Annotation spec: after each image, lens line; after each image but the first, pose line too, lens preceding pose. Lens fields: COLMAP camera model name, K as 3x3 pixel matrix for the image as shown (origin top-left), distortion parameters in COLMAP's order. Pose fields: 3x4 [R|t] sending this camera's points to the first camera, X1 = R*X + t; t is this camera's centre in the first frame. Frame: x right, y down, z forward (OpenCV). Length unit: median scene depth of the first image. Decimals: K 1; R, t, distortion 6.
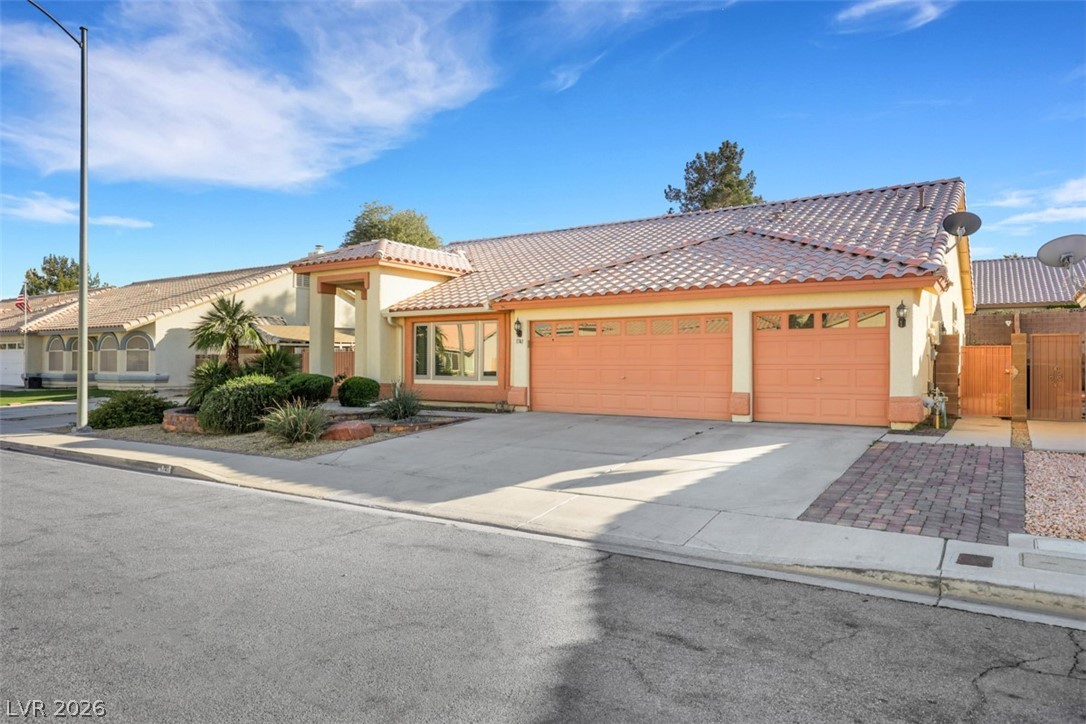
lens RADIAL K [[716.4, 0, 542.8], [0, 716.4, 361.3], [0, 0, 1]] dist [0.004659, 0.000474]
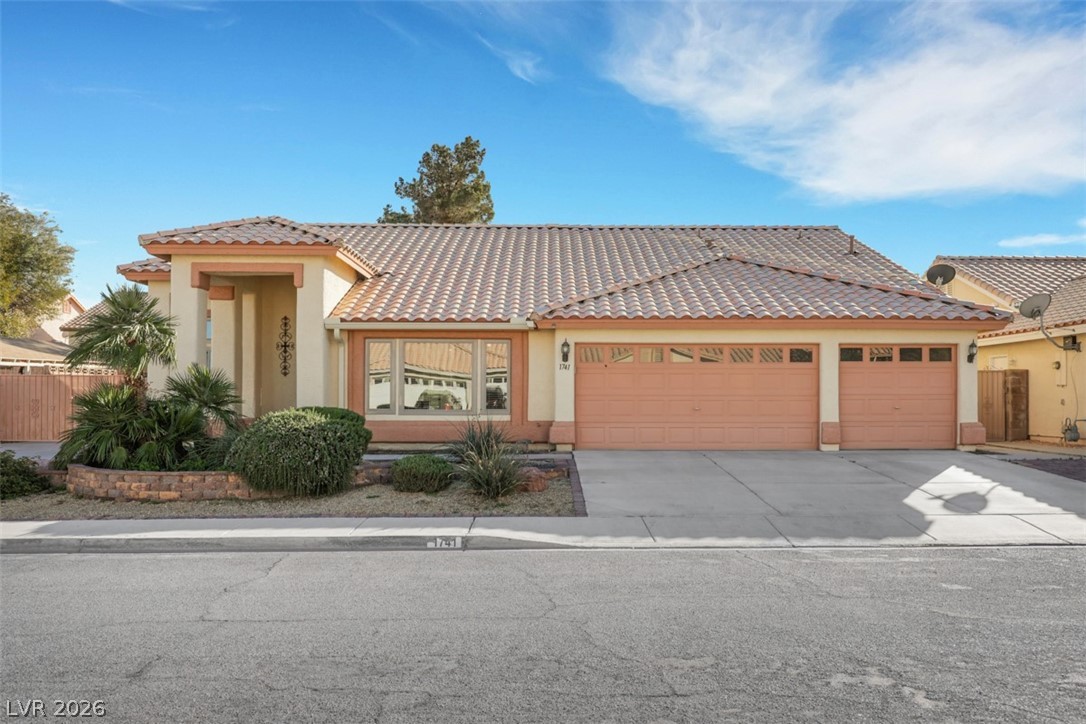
lens RADIAL K [[879.9, 0, 558.7], [0, 879.9, 408.3], [0, 0, 1]] dist [-0.012453, -0.001432]
pose [[0.814095, -0.006986, 0.580690, -0.636380], [-0.003445, 0.999852, 0.016859, 0.003298], [-0.580722, -0.015726, 0.813950, 0.165636]]
